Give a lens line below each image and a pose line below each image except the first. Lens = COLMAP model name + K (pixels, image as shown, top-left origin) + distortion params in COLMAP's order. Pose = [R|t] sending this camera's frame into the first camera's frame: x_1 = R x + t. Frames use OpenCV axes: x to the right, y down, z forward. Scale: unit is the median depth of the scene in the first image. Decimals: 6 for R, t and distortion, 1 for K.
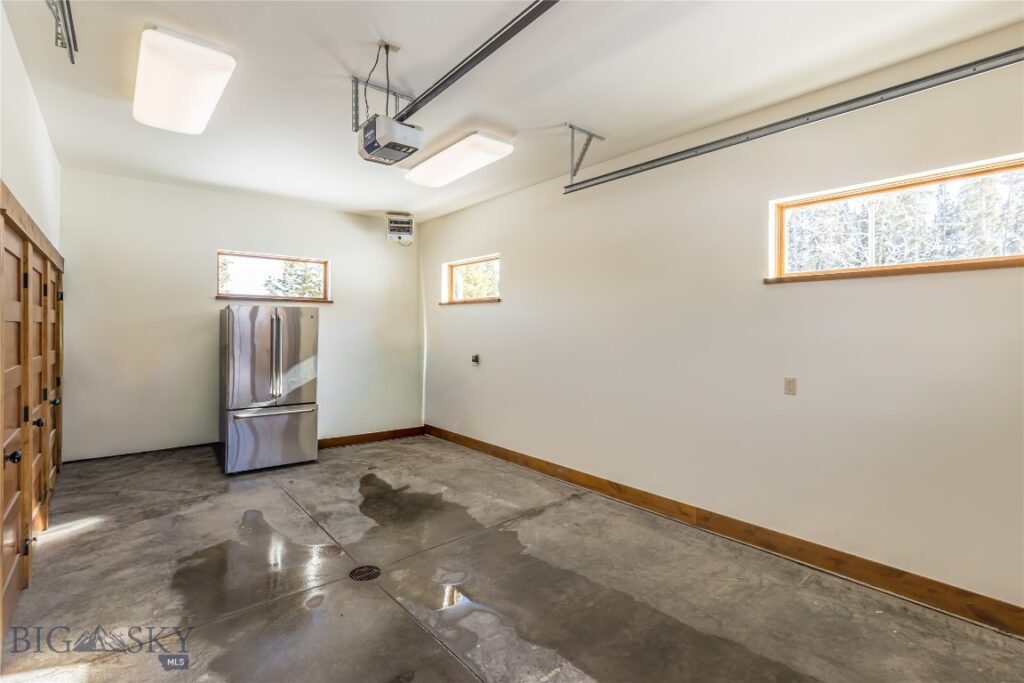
lens RADIAL K [[474.1, 0, 515.8], [0, 474.1, 325.6], [0, 0, 1]] dist [-0.001803, 0.000394]
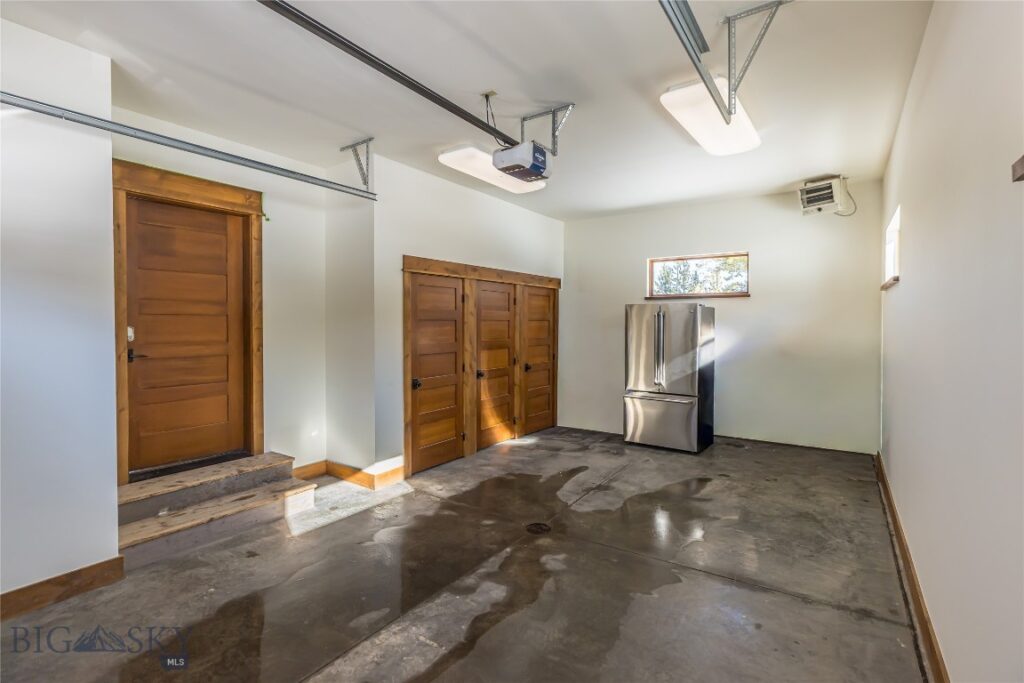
lens RADIAL K [[474.1, 0, 515.8], [0, 474.1, 325.6], [0, 0, 1]] dist [-0.001803, 0.000394]
pose [[0.271030, 0.002397, -0.962568, 0.578948], [0.005152, 0.999979, 0.003941, 0.005436], [0.962557, -0.006027, 0.271012, 0.447057]]
